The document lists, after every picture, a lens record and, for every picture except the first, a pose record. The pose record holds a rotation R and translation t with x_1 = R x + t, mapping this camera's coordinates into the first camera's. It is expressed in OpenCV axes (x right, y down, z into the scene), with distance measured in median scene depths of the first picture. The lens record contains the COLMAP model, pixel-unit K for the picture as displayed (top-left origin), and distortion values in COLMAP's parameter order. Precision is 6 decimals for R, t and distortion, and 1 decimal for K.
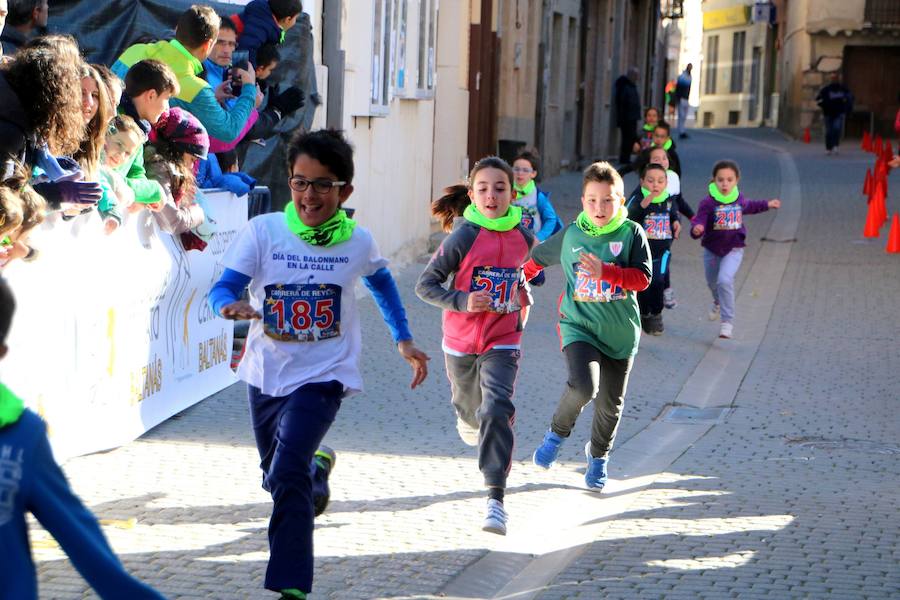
lens RADIAL K [[2442.7, 0, 448.4], [0, 2442.7, 349.1], [0, 0, 1]] dist [0.575366, 1.915982]
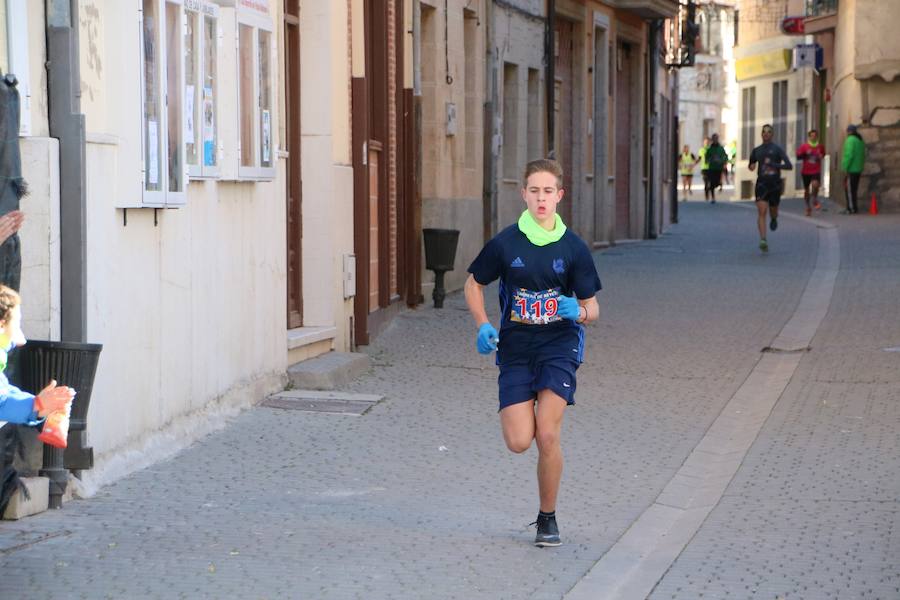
lens RADIAL K [[2998.3, 0, 453.0], [0, 2998.3, 340.6], [0, 0, 1]] dist [0.903953, 3.911350]
pose [[0.999223, -0.039362, 0.002103, 0.035282], [0.039418, 0.998126, -0.046805, -0.009057], [-0.000256, 0.046852, 0.998902, 0.095844]]
